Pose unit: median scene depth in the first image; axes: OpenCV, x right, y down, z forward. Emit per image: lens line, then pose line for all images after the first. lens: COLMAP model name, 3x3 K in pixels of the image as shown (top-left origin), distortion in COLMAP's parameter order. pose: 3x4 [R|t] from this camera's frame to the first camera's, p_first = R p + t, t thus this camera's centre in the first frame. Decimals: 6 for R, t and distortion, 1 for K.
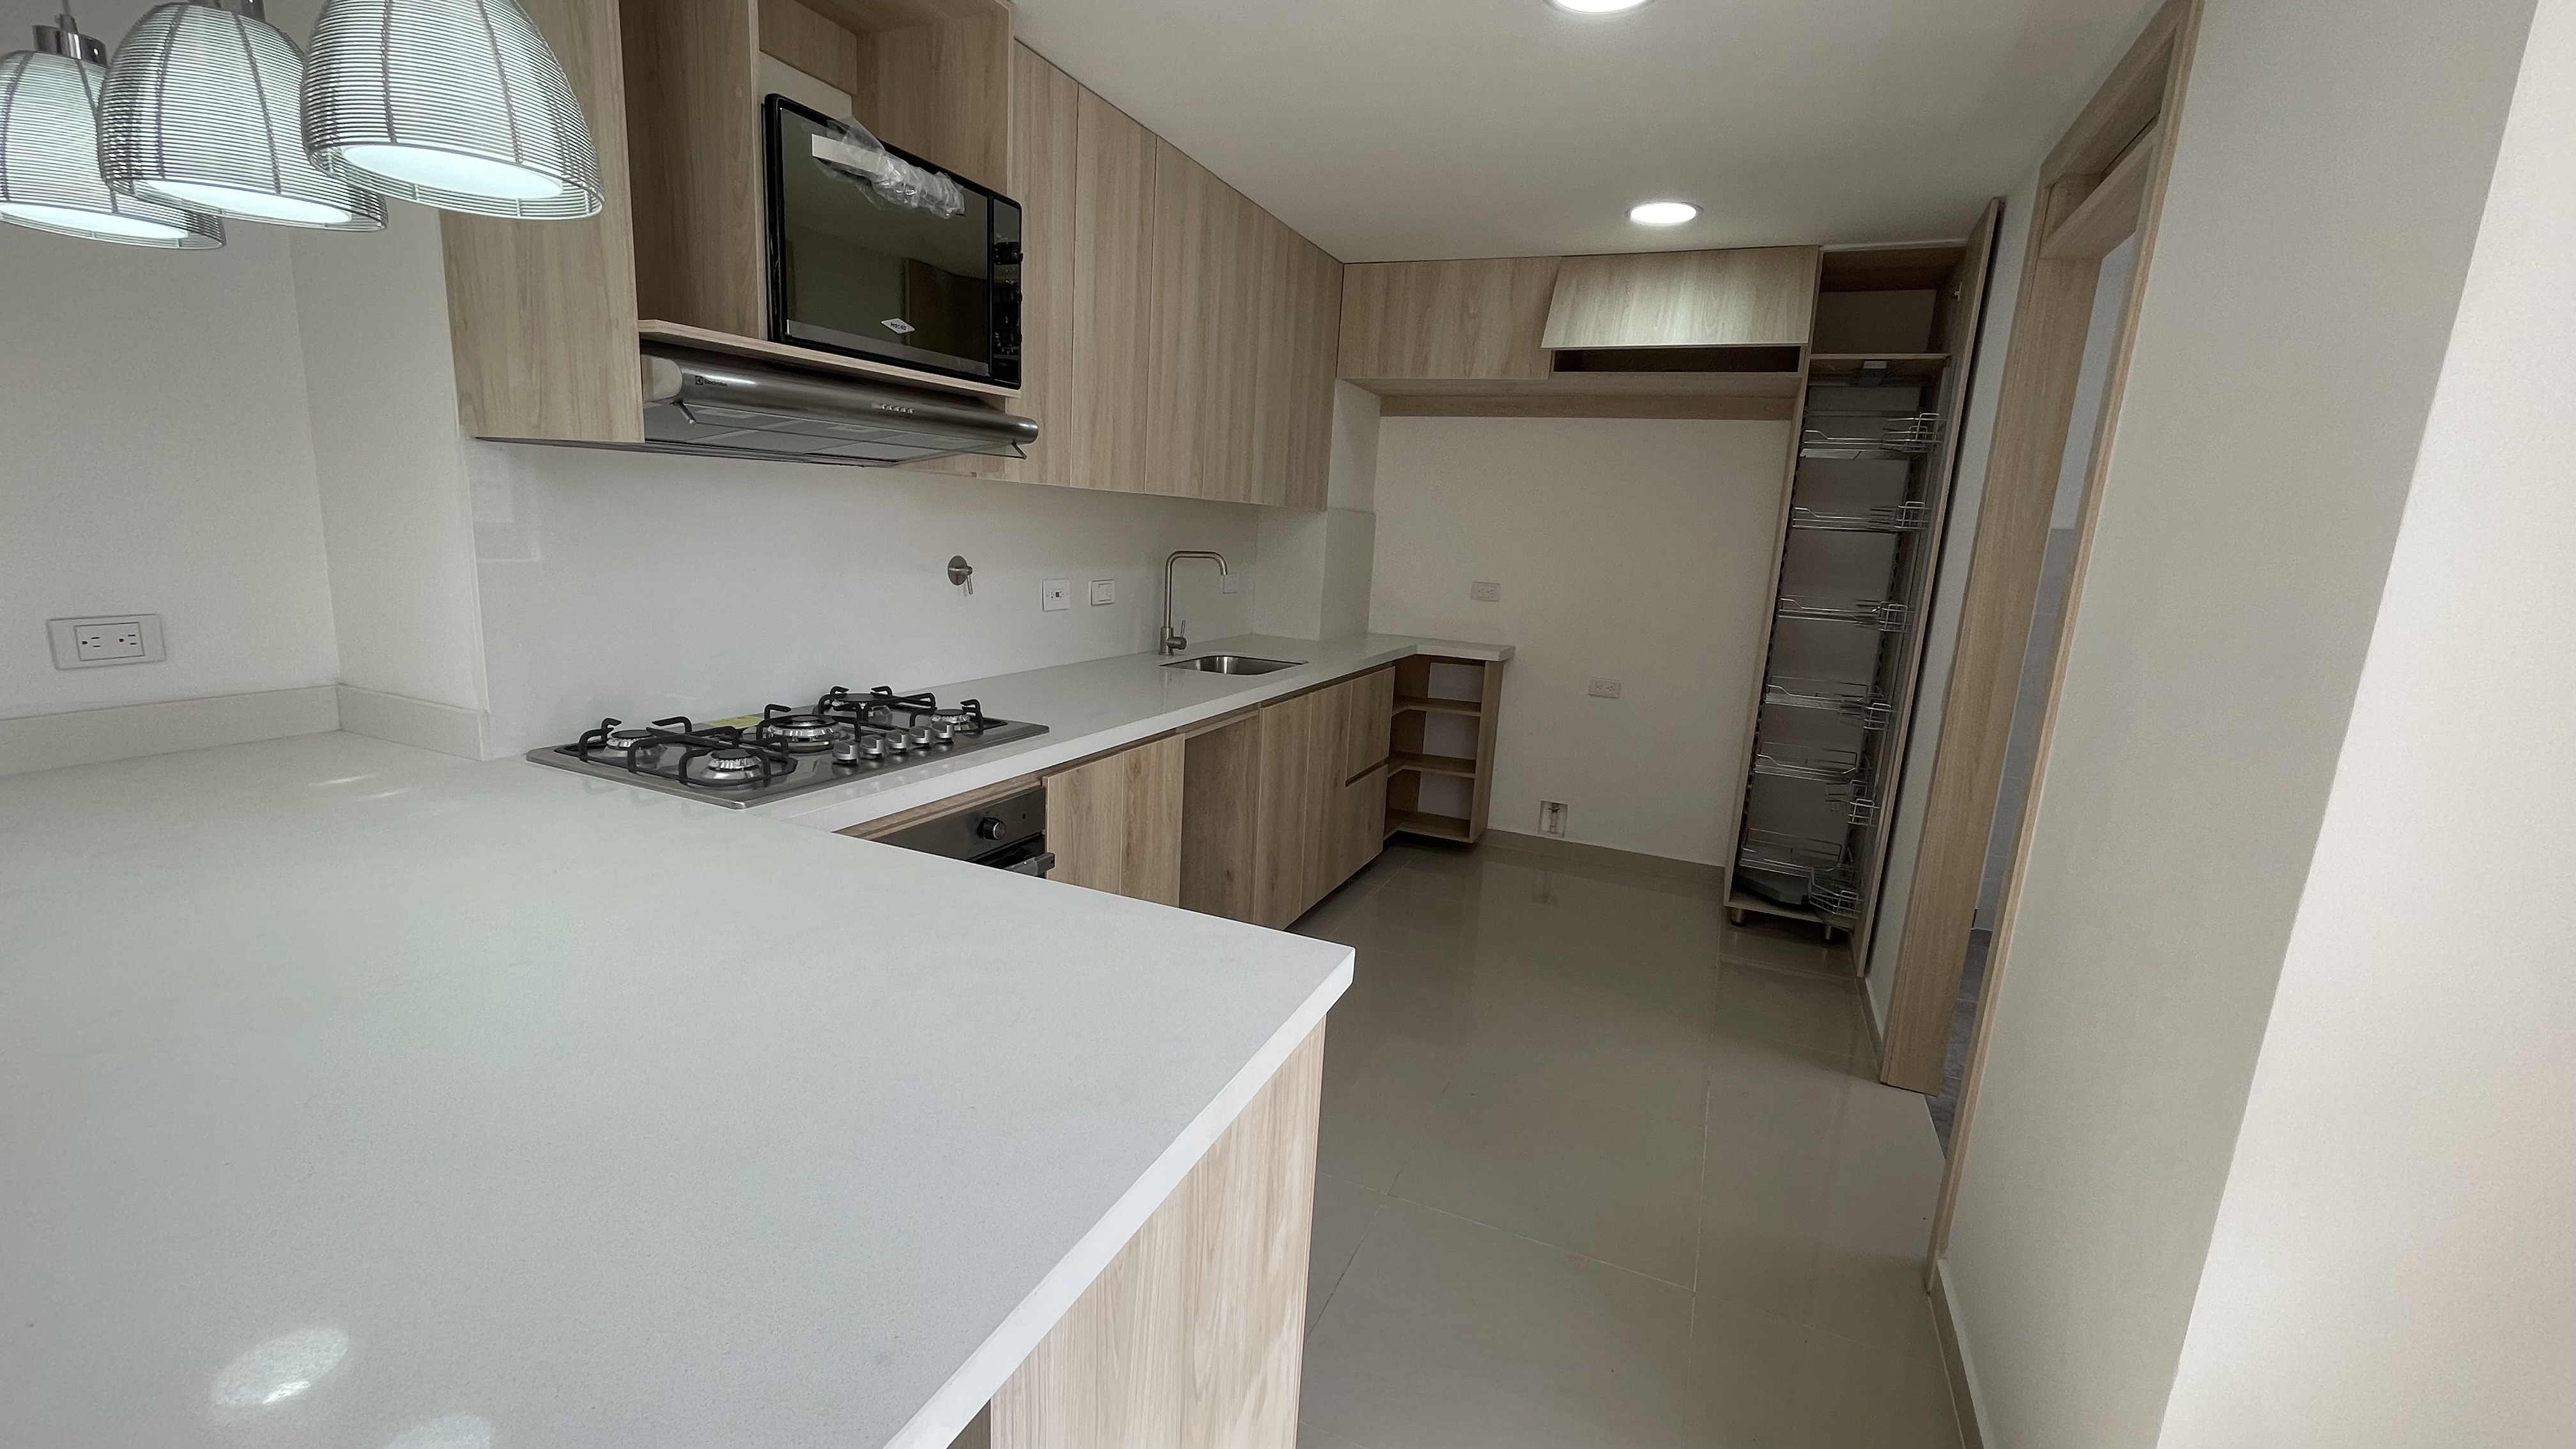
lens RADIAL K [[1059.6, 0, 1277.8], [0, 1059.6, 723.7], [0, 0, 1]] dist [0.000532, 0.000296]
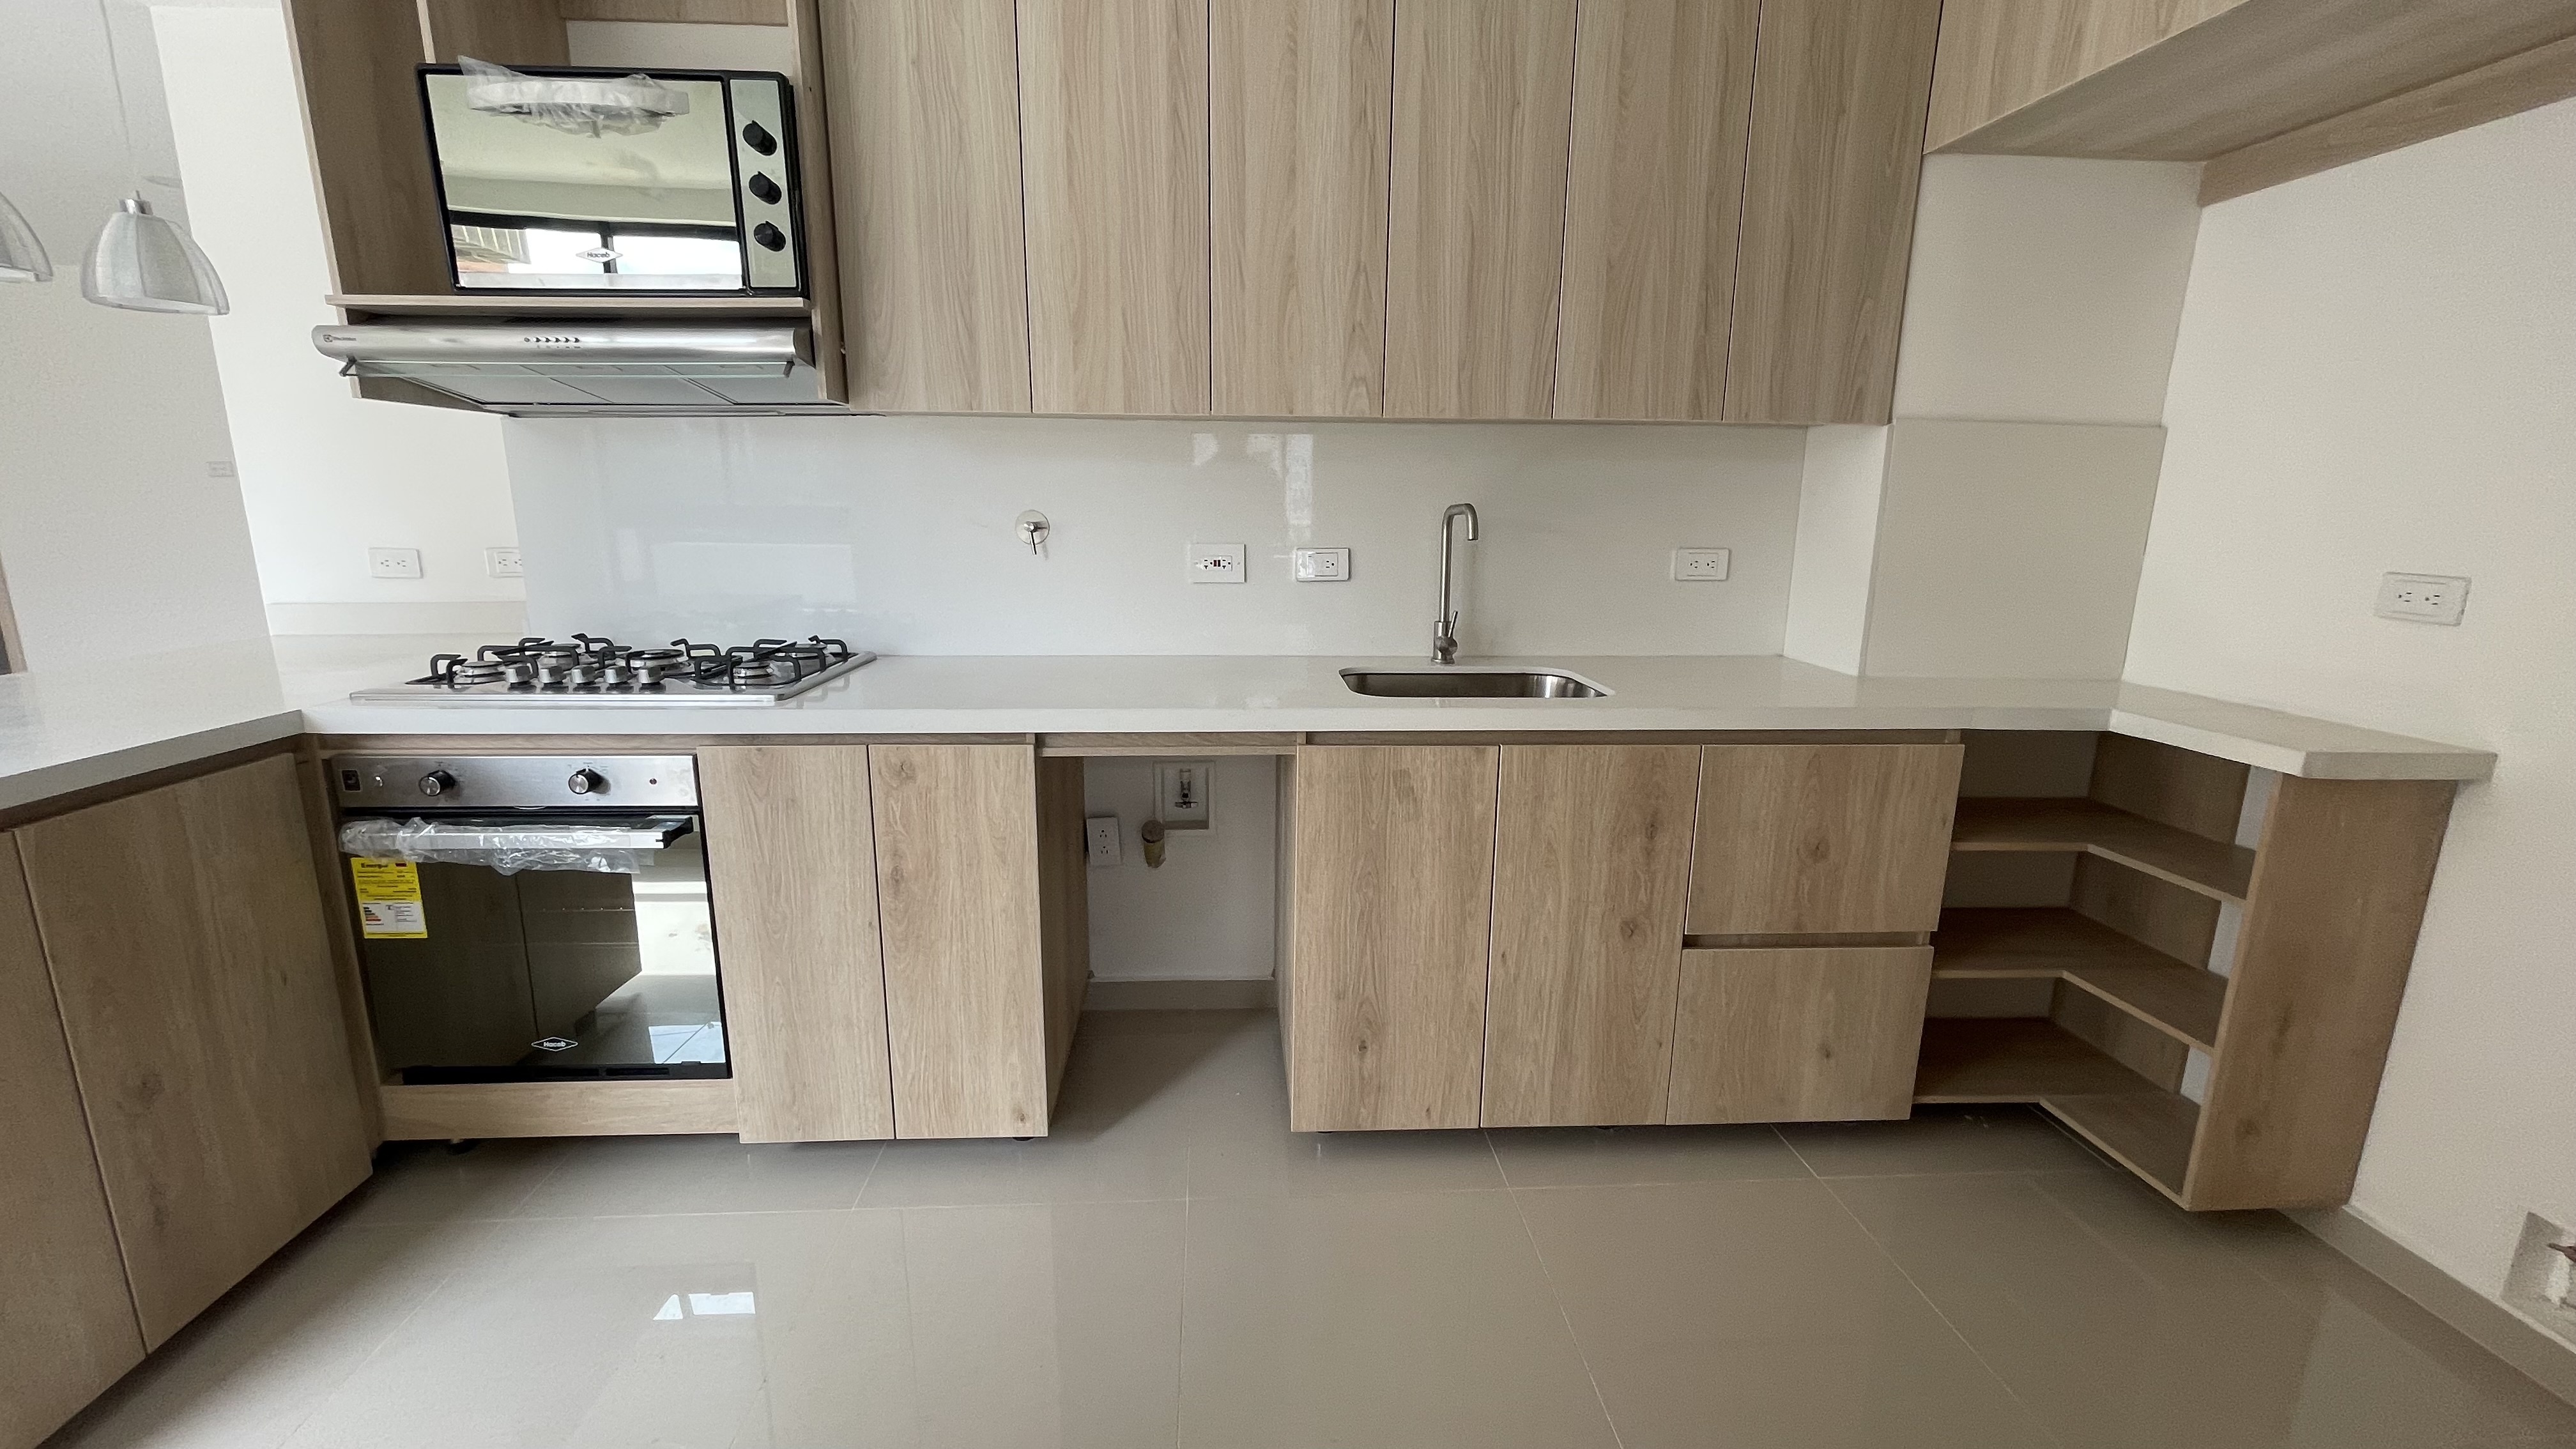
lens RADIAL K [[979.8, 0, 1280.8], [0, 979.8, 699.0], [0, 0, 1]] dist [0.002114, 0.000145]
pose [[0.451811, 0.123750, -0.883489, 0.491423], [-0.150881, 0.986665, 0.061042, -0.075794], [0.879262, 0.105722, 0.464458, 0.746188]]
